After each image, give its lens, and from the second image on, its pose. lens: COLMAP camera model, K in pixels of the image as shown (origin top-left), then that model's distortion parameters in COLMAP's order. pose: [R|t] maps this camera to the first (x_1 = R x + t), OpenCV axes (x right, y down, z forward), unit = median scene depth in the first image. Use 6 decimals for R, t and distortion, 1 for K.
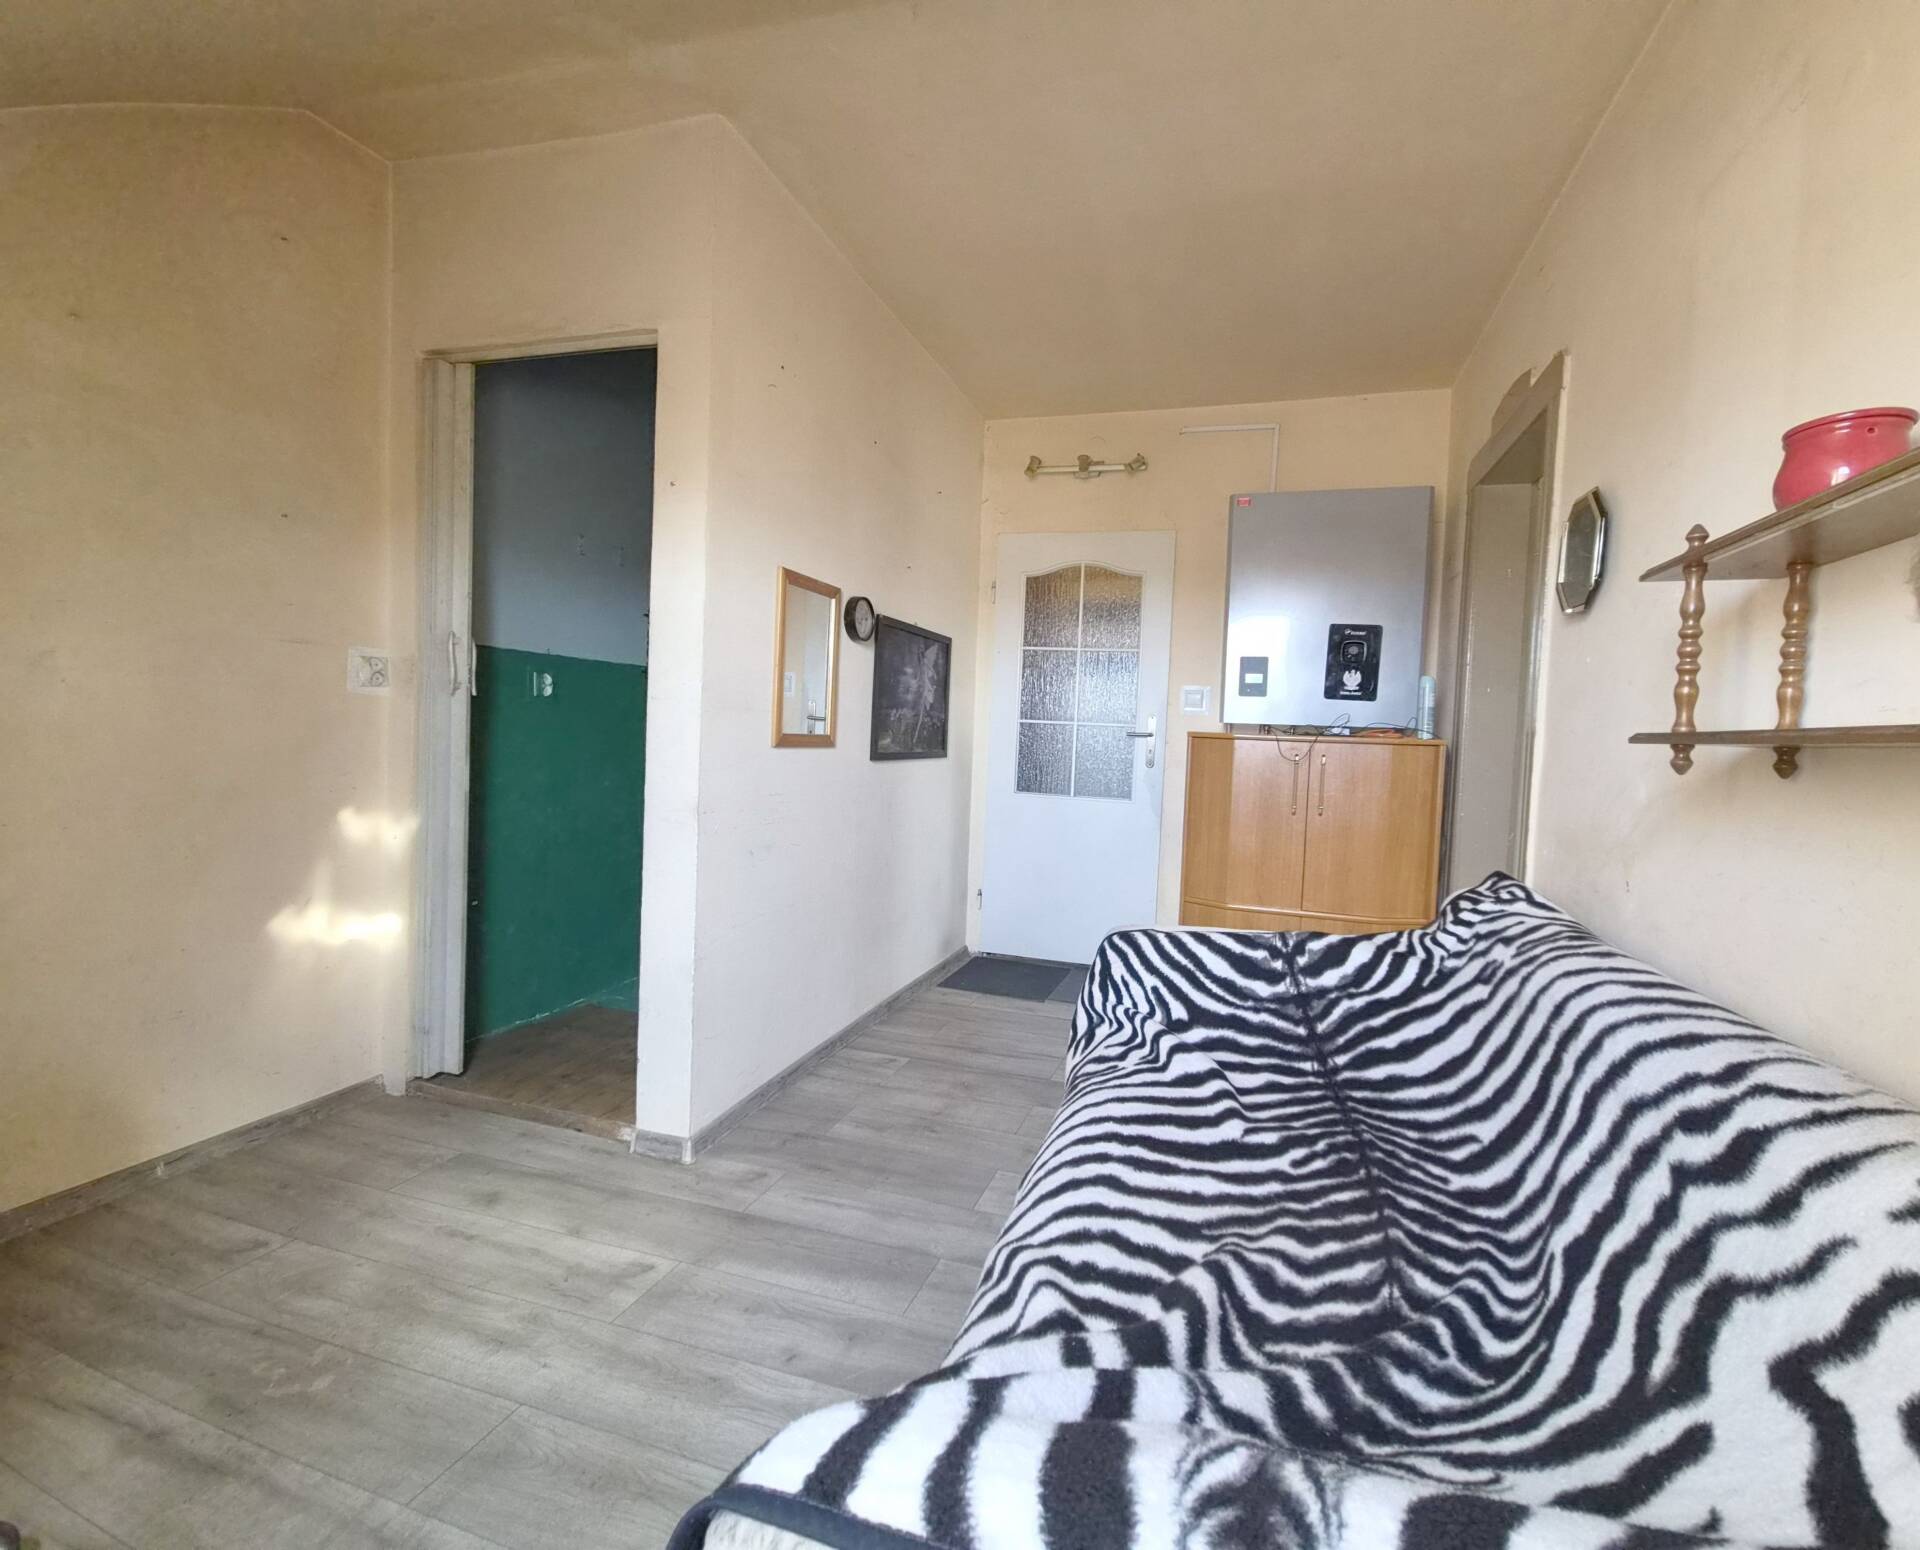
lens RADIAL K [[800.4, 0, 960.1], [0, 800.4, 757.9], [0, 0, 1]] dist [0.002806, -0.000307]
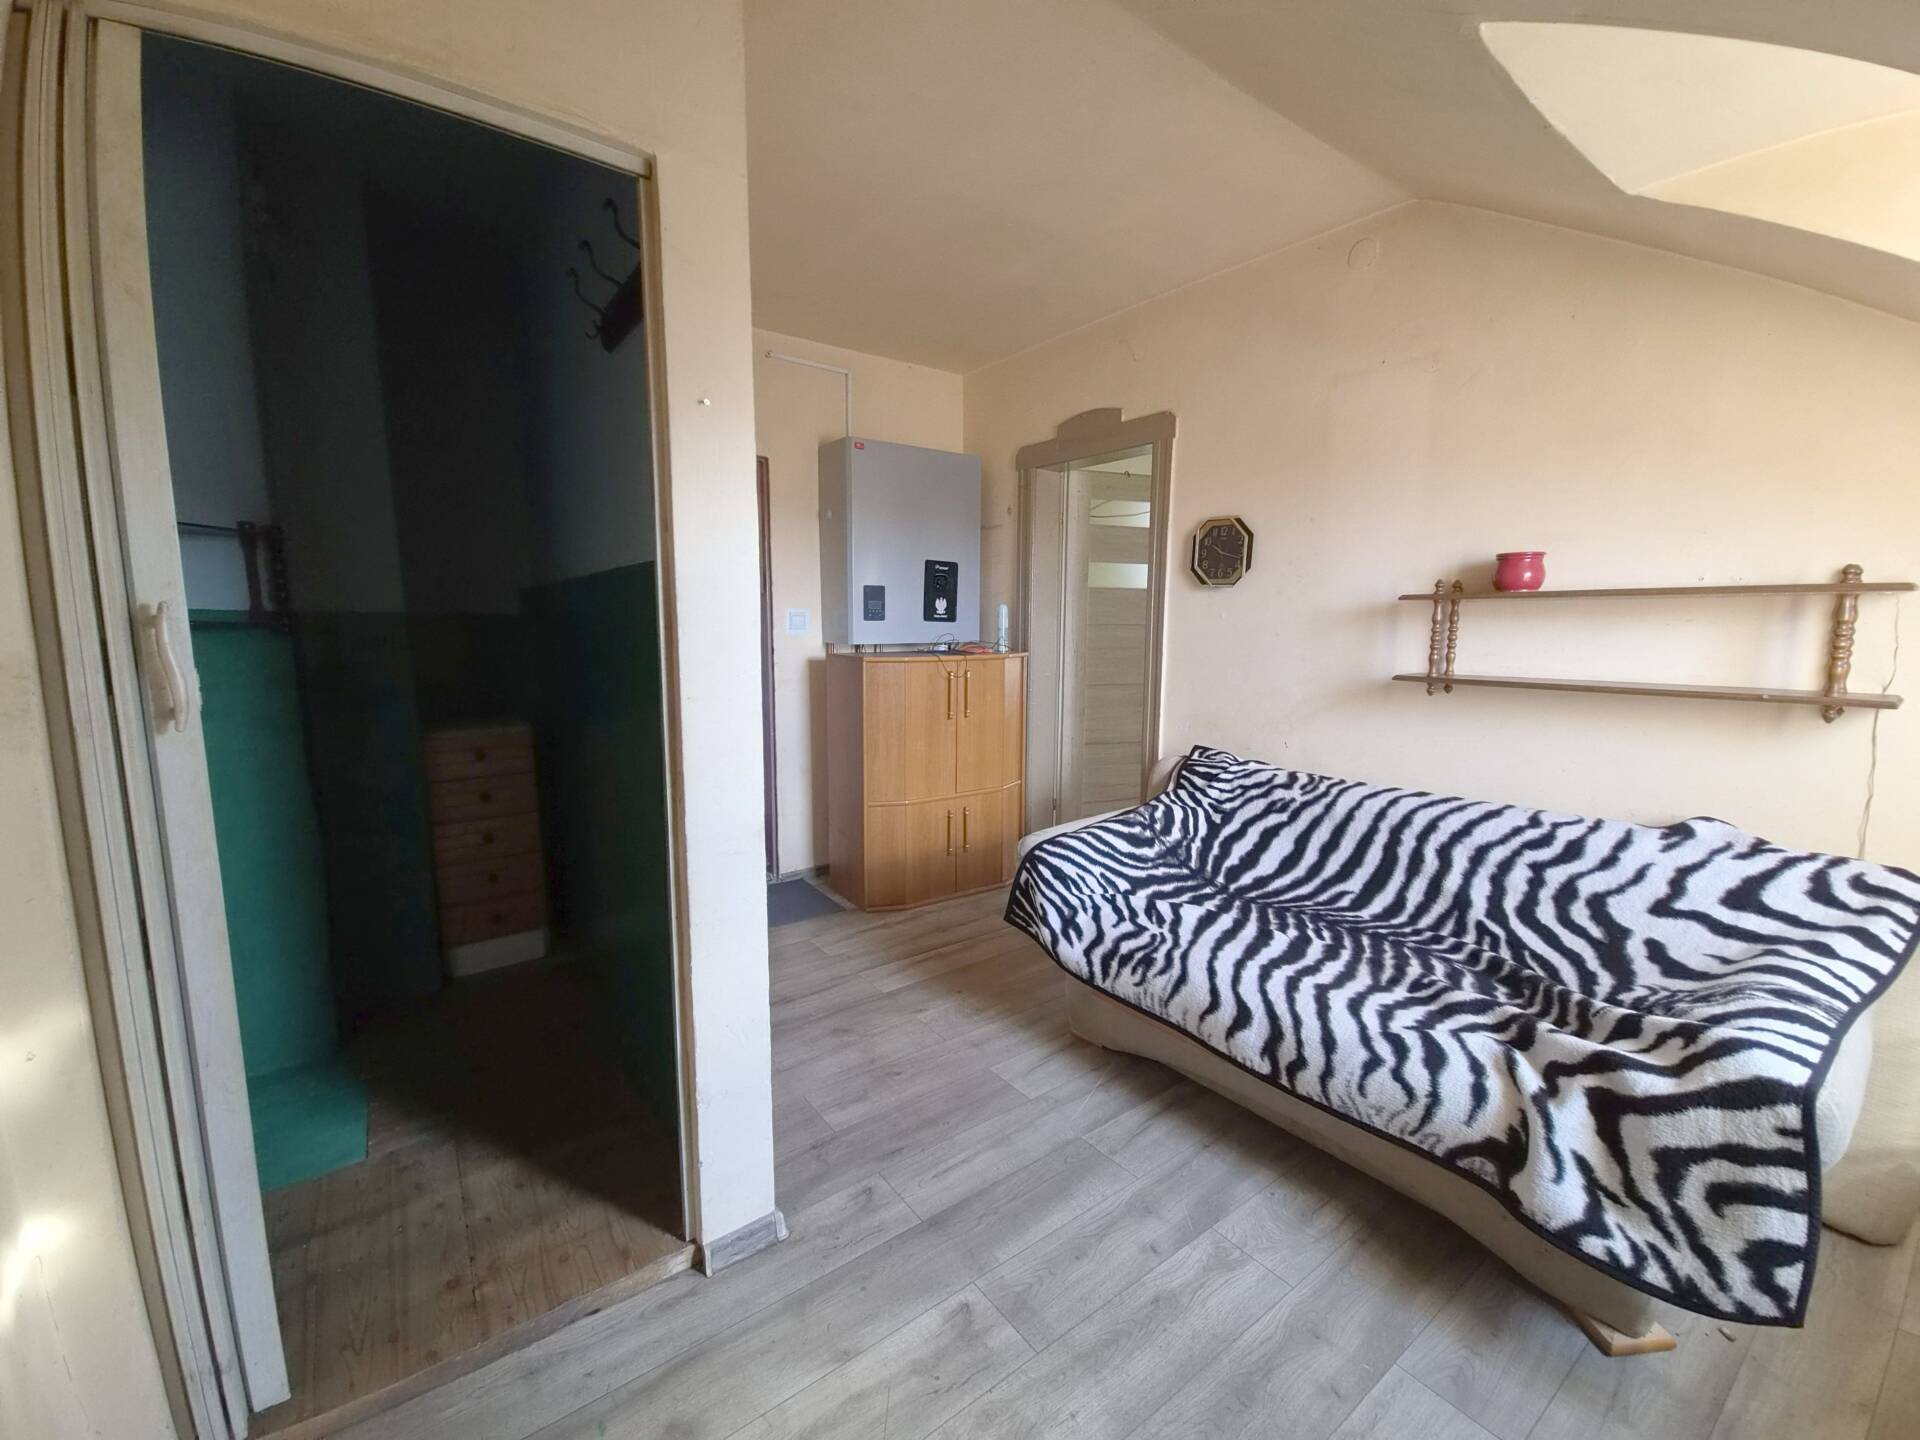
lens RADIAL K [[778.2, 0, 960.0], [0, 778.2, 720.0], [0, 0, 1]] dist [0.014188, -0.007644]
pose [[0.618260, -0.141150, 0.773196, -0.938233], [0.056912, 0.989200, 0.135074, -0.167109], [-0.783911, -0.039507, 0.619615, 0.423961]]
